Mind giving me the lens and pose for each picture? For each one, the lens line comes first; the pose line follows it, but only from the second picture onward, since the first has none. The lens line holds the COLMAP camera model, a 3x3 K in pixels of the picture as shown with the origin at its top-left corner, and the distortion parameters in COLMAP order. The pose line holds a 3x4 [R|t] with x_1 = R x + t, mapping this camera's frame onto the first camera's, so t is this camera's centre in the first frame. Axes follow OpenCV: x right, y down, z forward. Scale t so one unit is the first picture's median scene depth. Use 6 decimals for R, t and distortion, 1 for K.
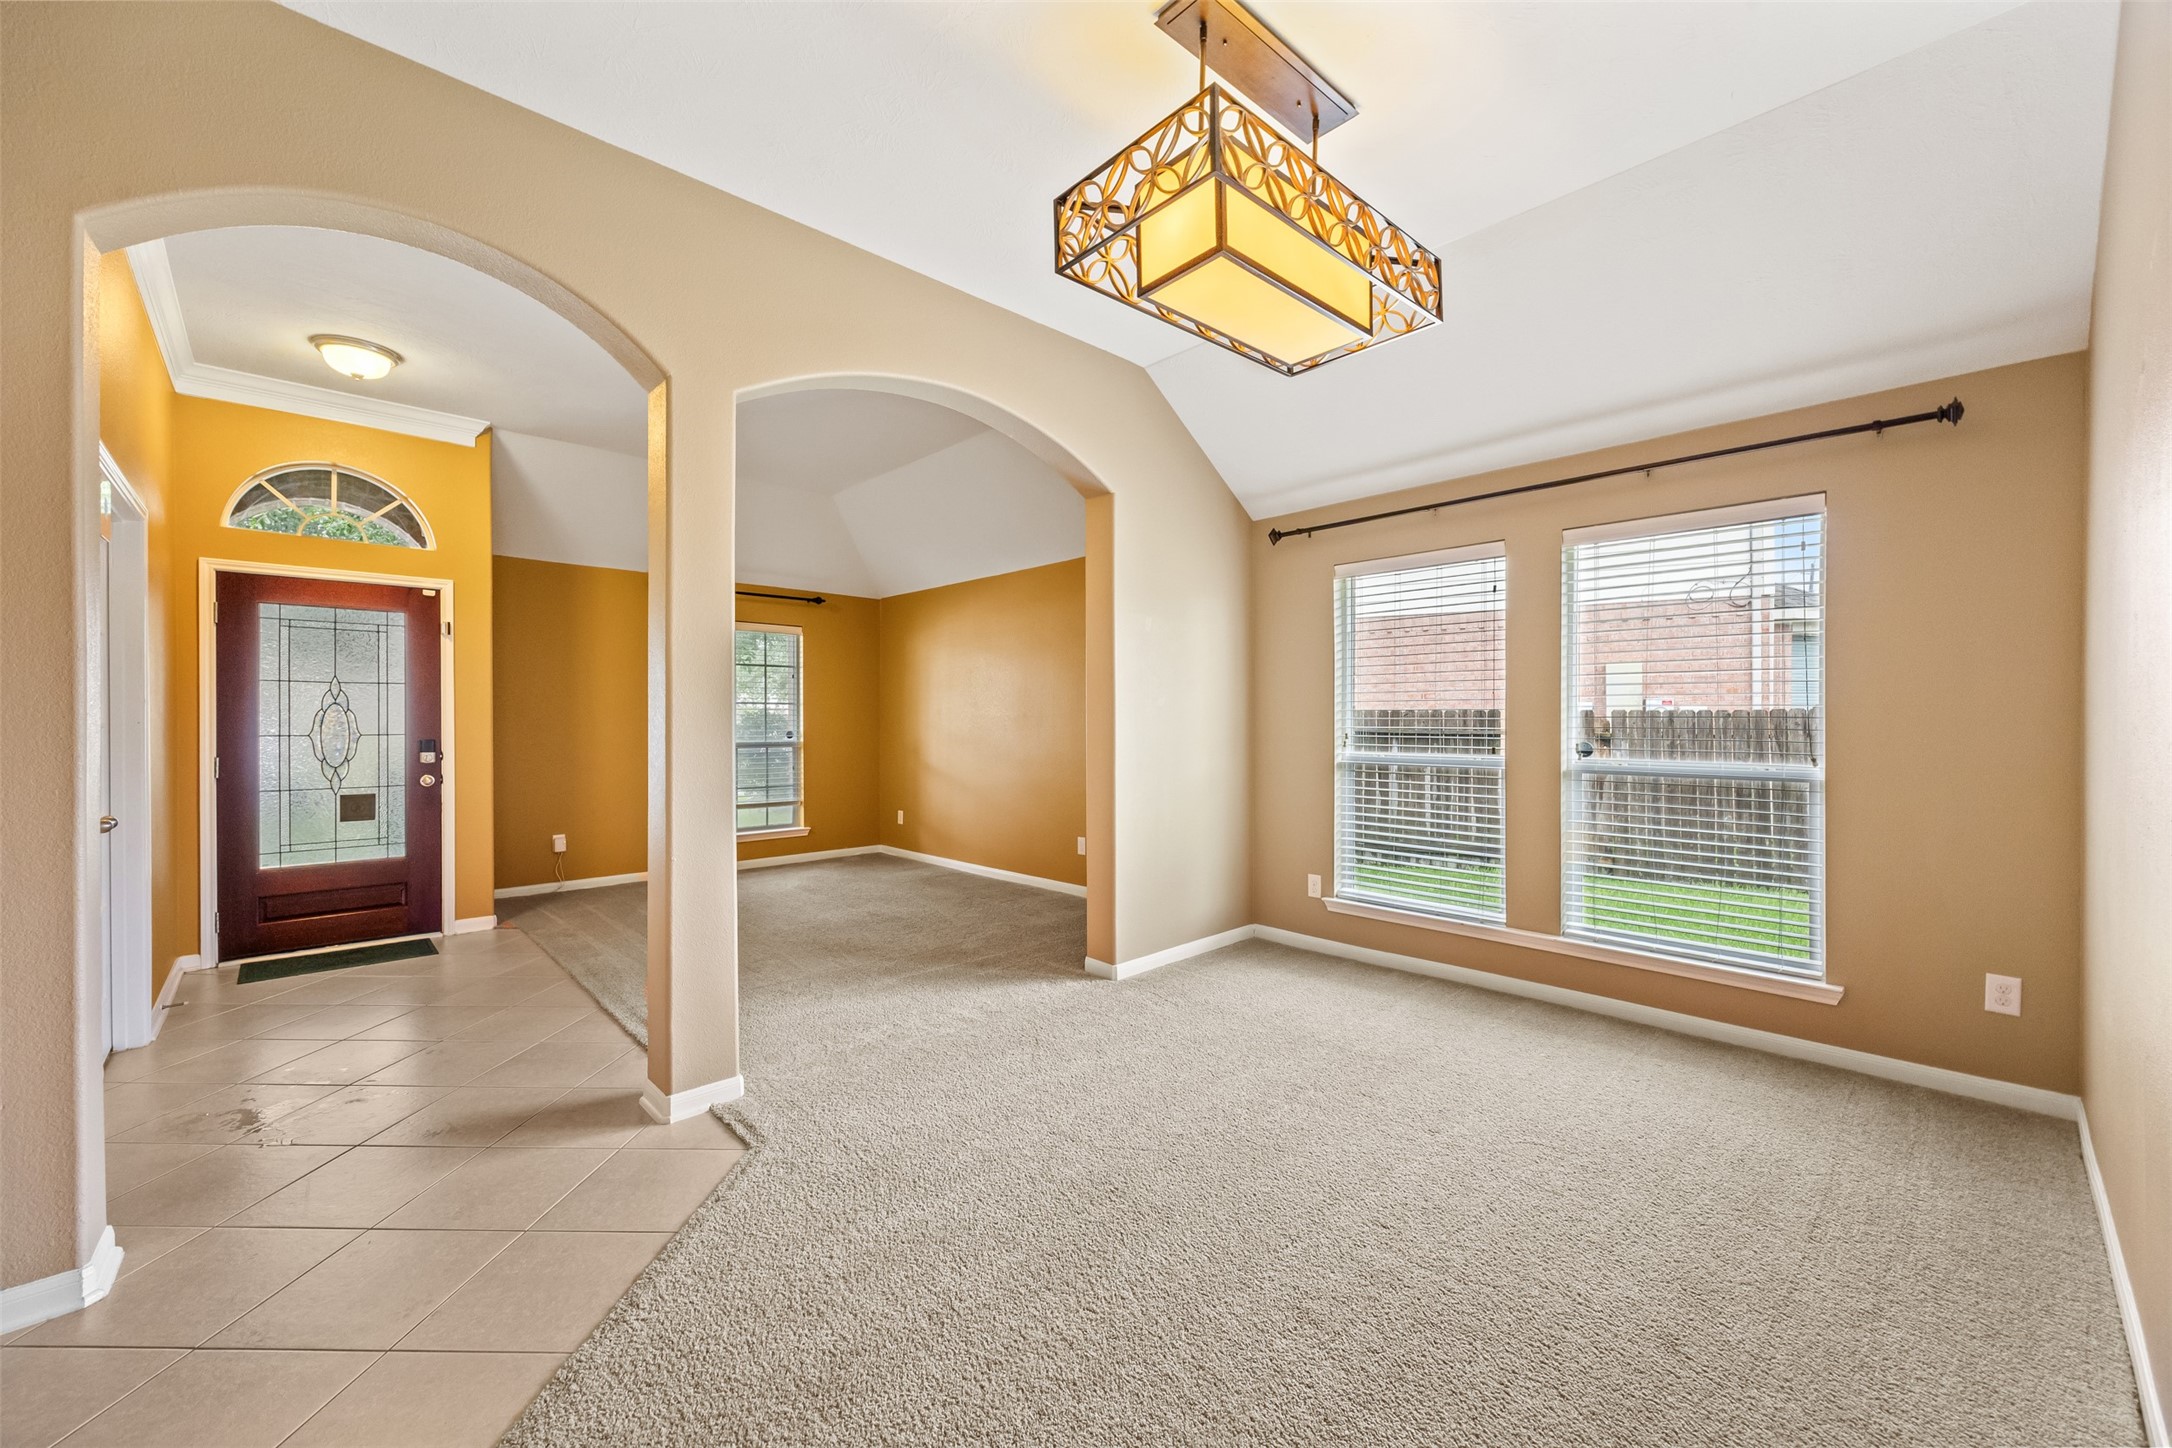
lens RADIAL K [[834.5, 0, 1088.2], [0, 834.5, 722.5], [0, 0, 1]] dist [-0.000505, -0.000741]
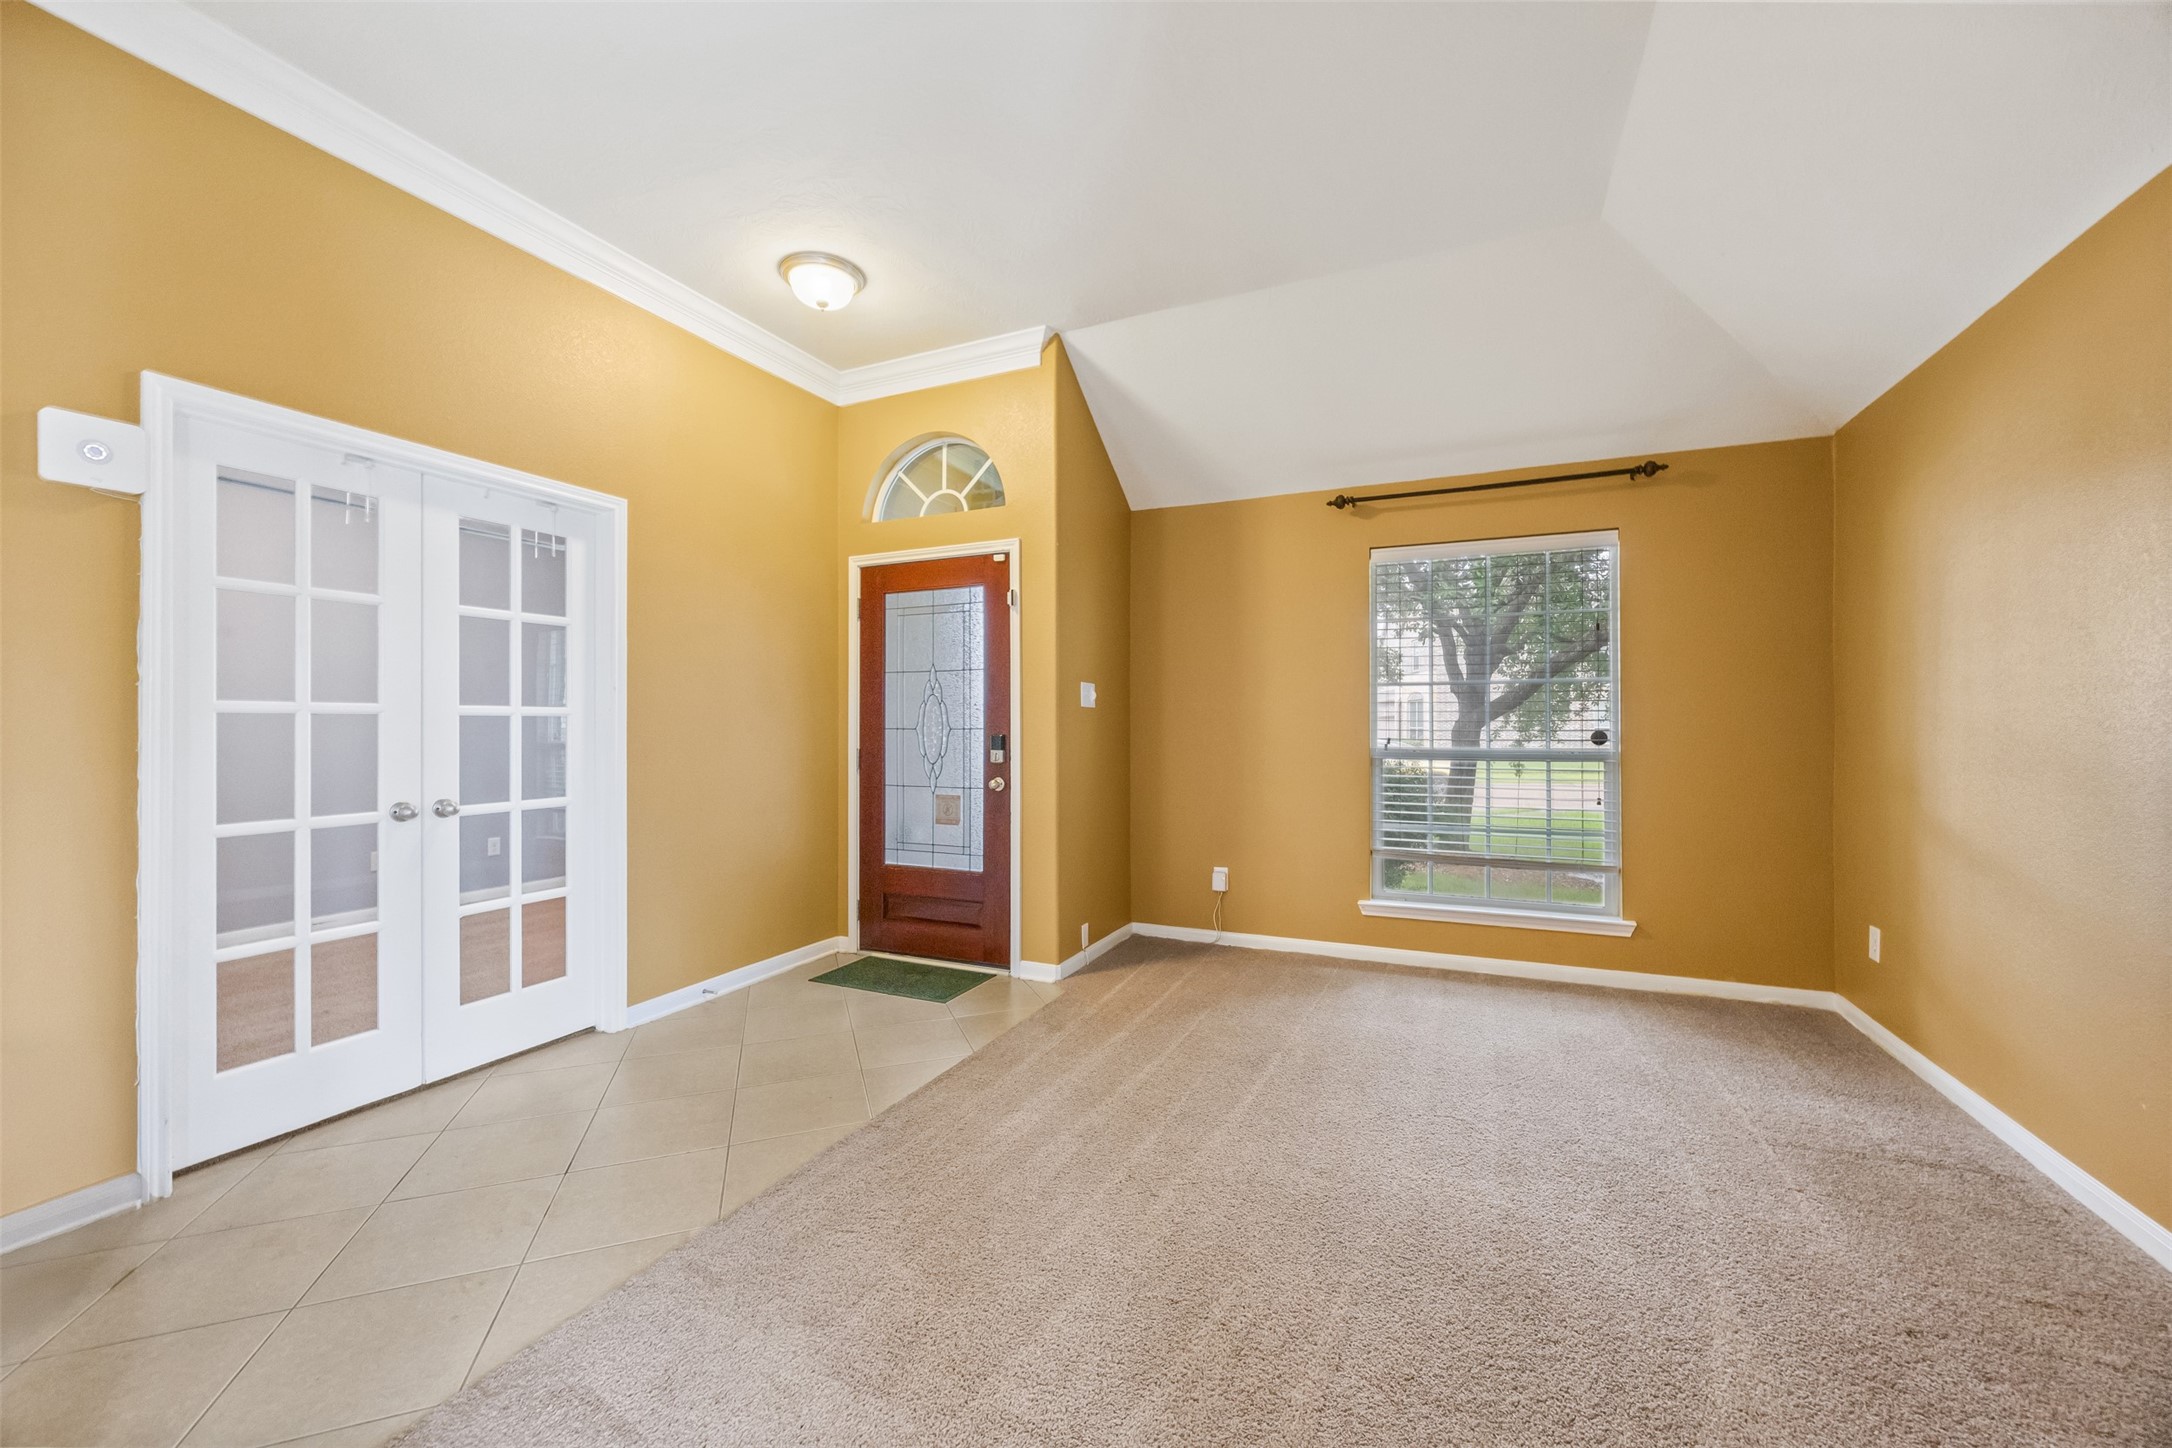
lens RADIAL K [[834.5, 0, 1087.2], [0, 834.5, 727.6], [0, 0, 1]] dist [-0.000505, -0.000741]
pose [[0.384276, -0.000200, -0.923218, 0.009898], [-0.003879, 0.999991, -0.001831, 0.014557], [0.923210, 0.004285, 0.384271, 0.764456]]
